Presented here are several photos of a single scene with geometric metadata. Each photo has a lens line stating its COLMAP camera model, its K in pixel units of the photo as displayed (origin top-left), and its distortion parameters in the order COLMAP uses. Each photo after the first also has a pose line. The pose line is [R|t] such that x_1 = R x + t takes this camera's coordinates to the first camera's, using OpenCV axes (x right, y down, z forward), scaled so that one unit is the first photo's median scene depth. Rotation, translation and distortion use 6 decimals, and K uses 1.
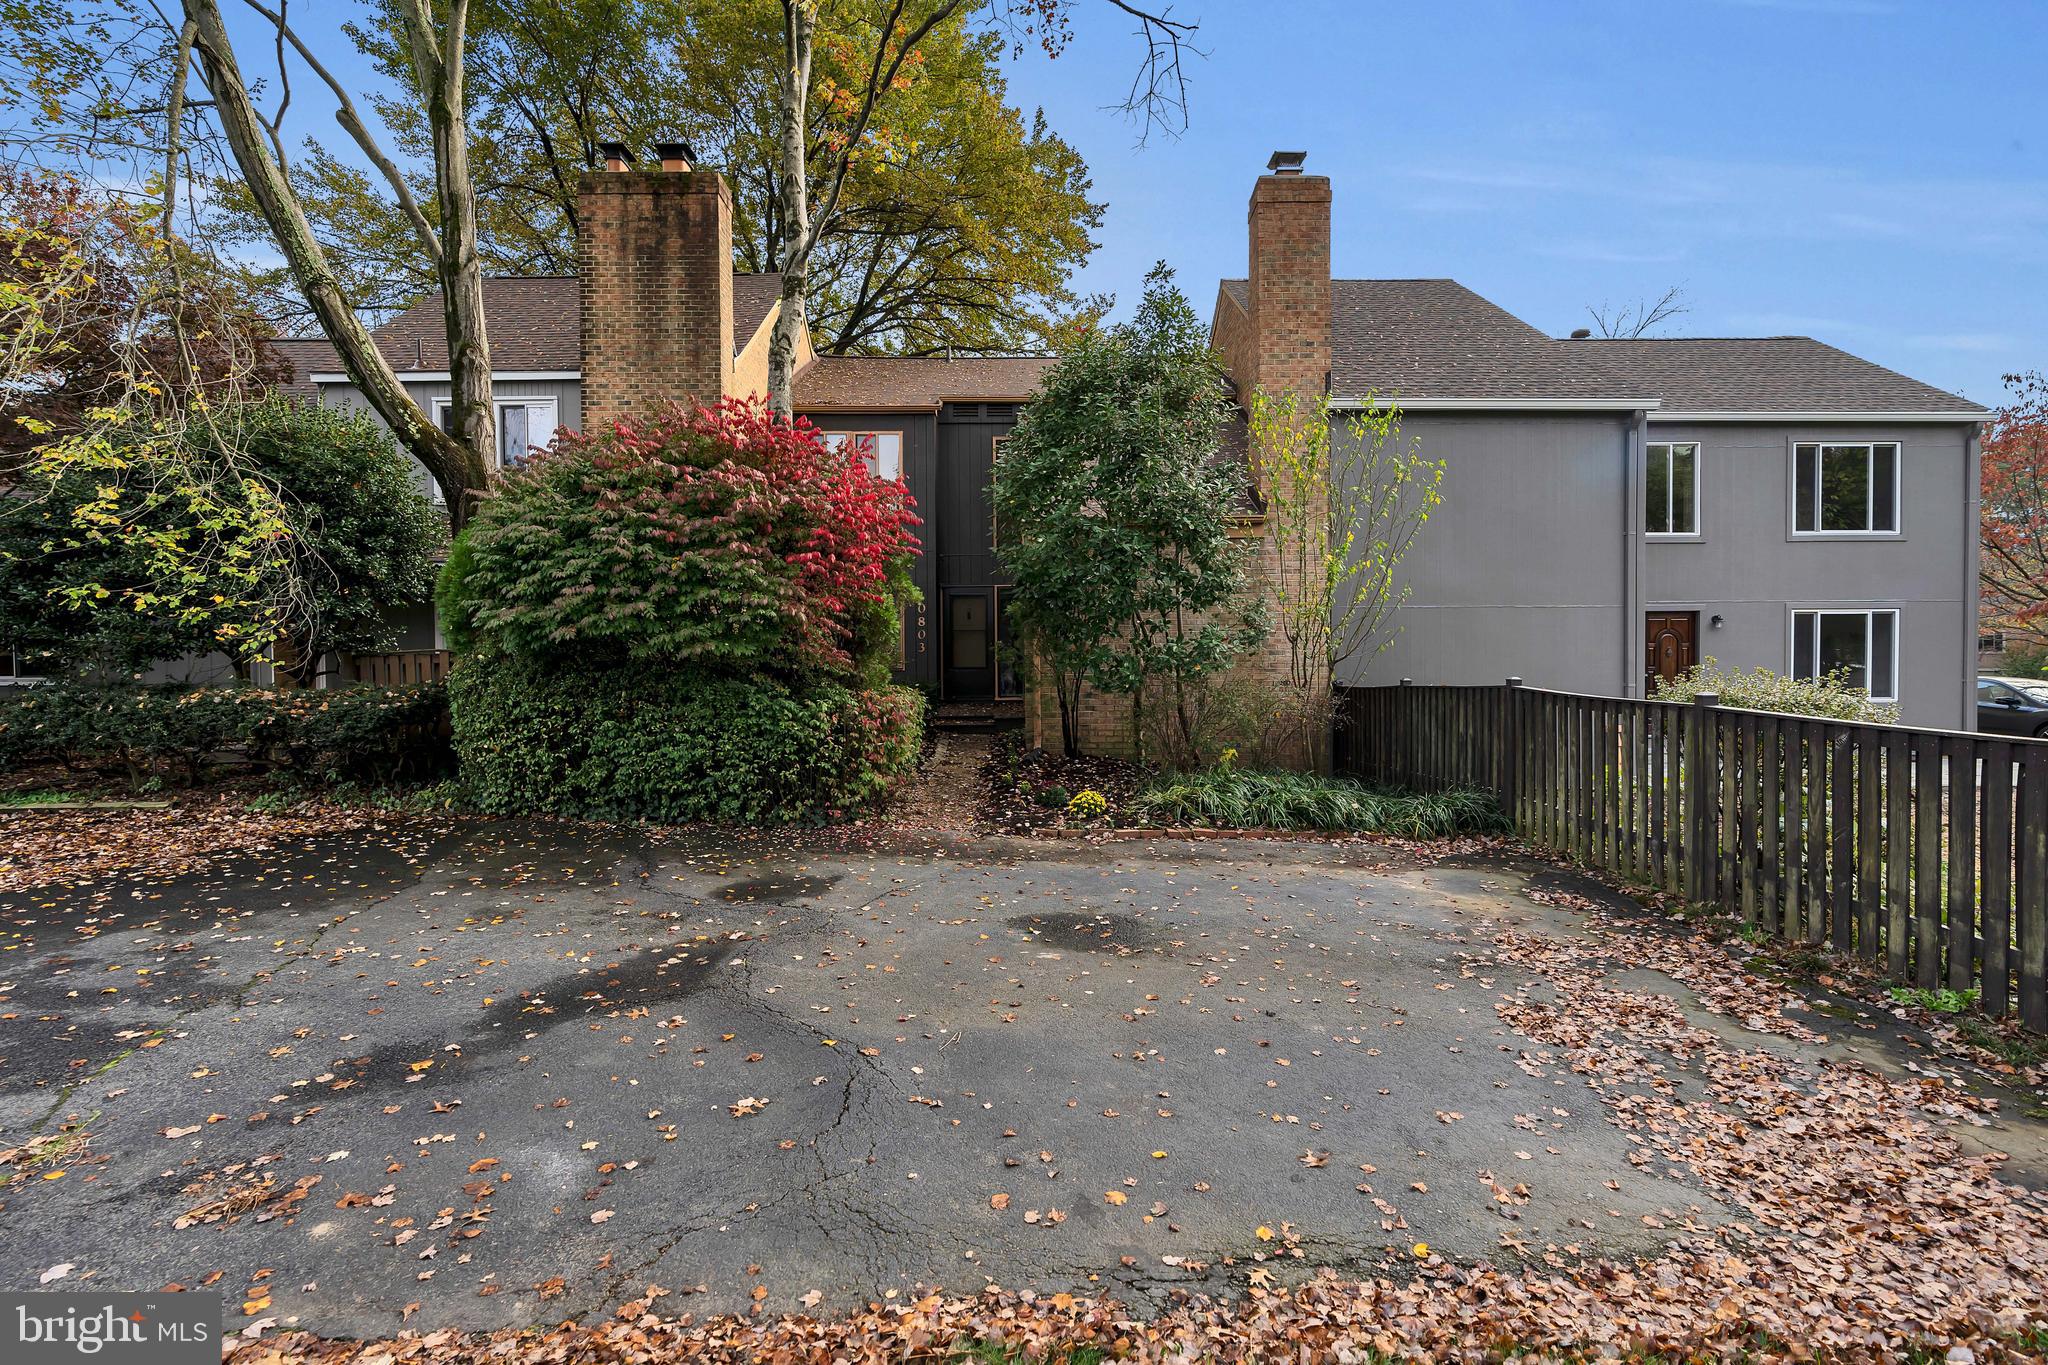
lens RADIAL K [[941.8, 0, 1011.5], [0, 941.8, 670.5], [0, 0, 1]] dist [-0.004805, 0.002852]
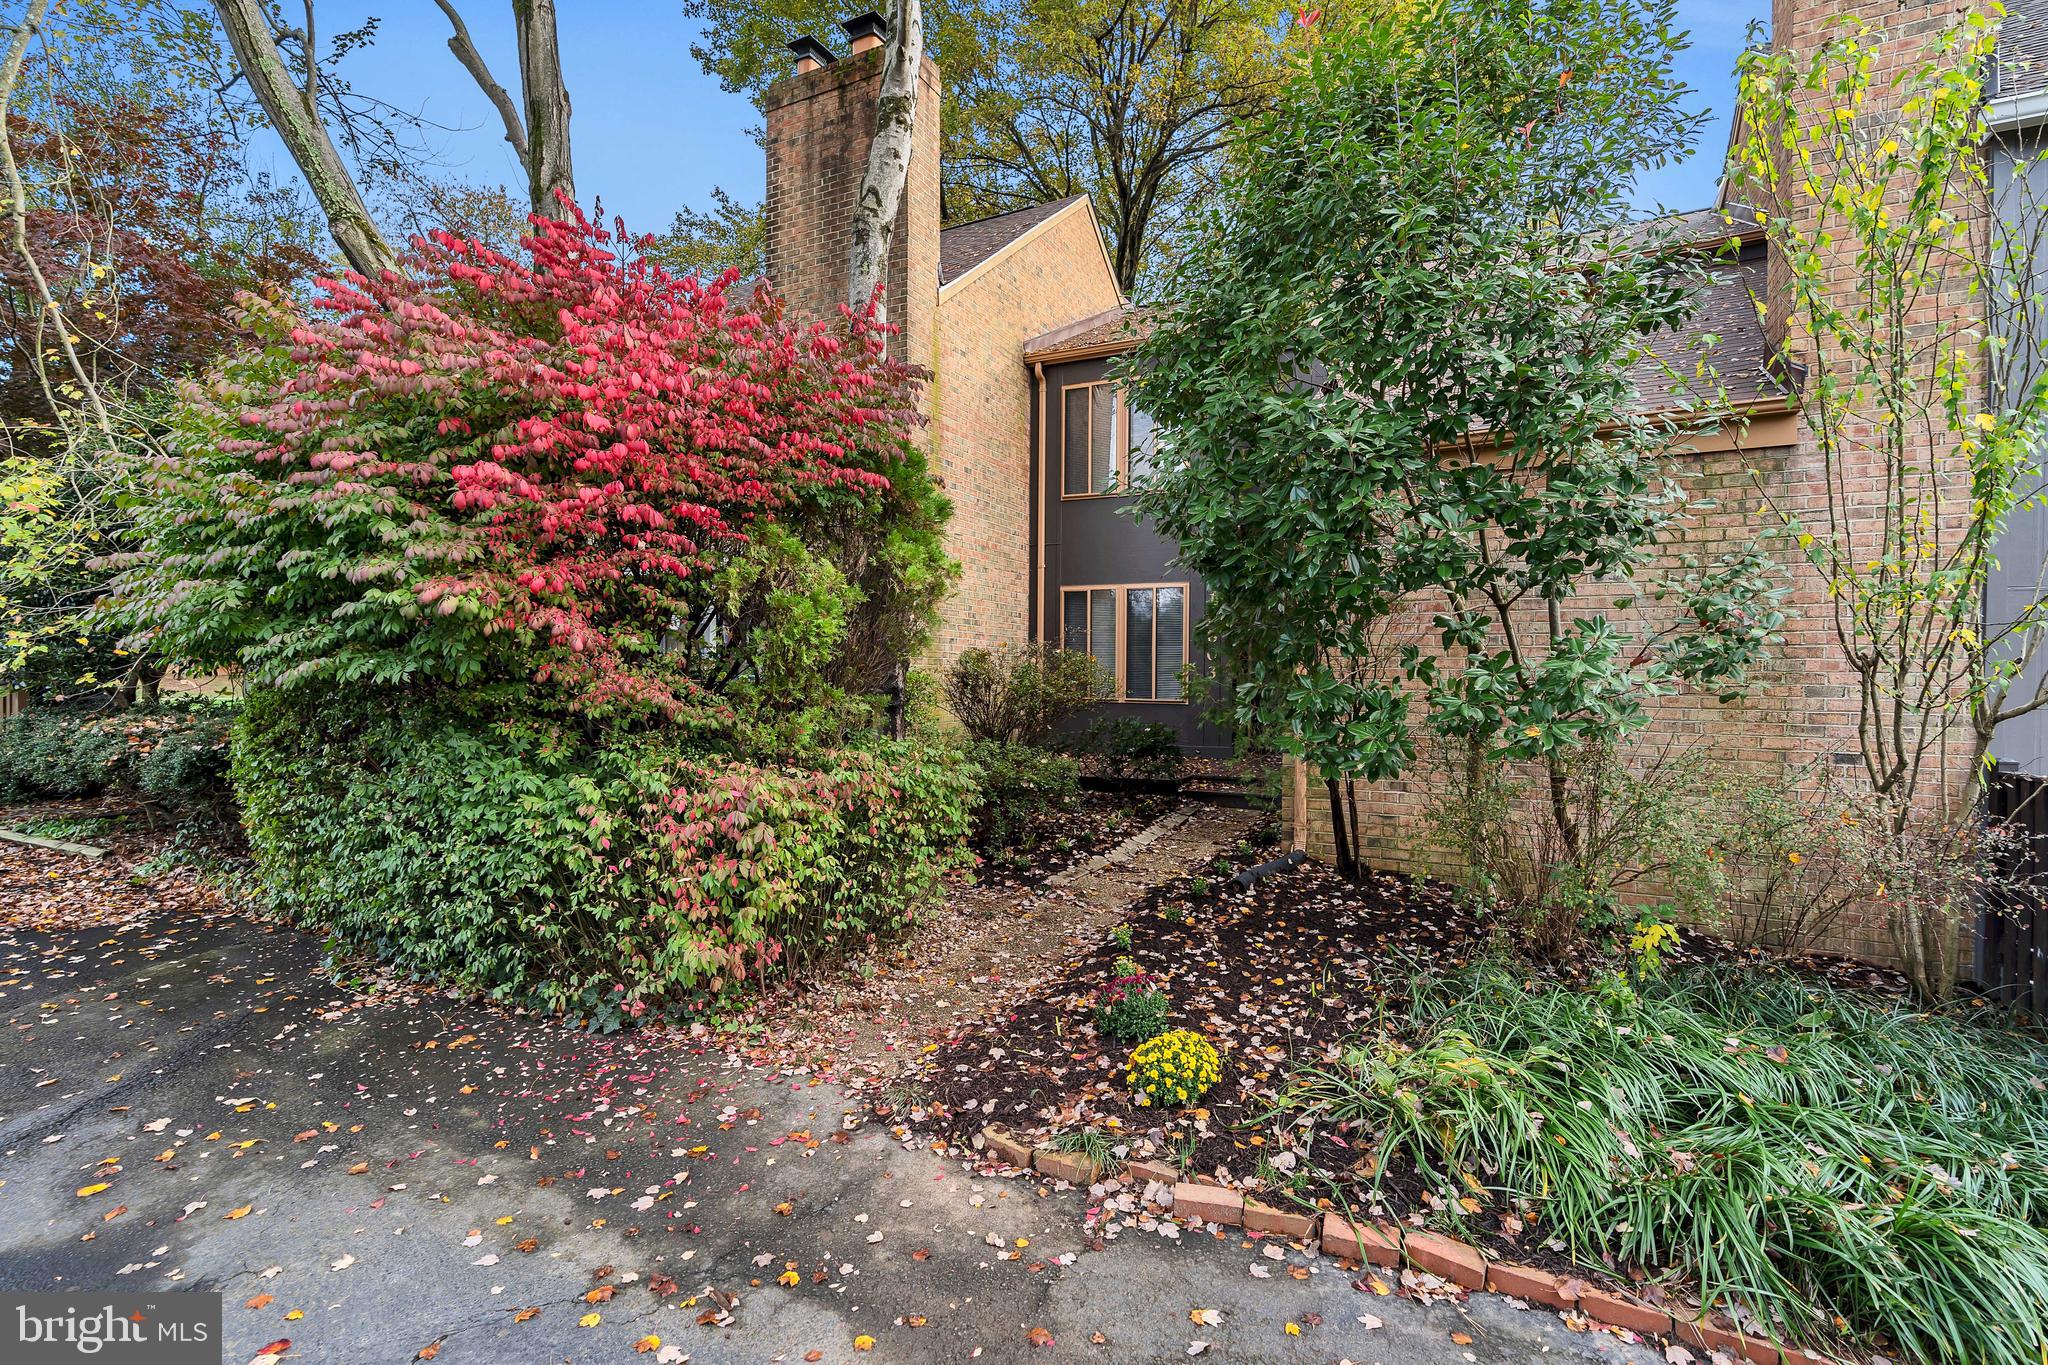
lens RADIAL K [[941.8, 0, 1046.1], [0, 941.8, 694.5], [0, 0, 1]] dist [-0.004805, 0.002852]
pose [[0.897814, 0.020631, -0.439892, 0.161753], [-0.020332, 0.999779, 0.005392, -0.014159], [0.439906, 0.004103, 0.898035, 0.479171]]
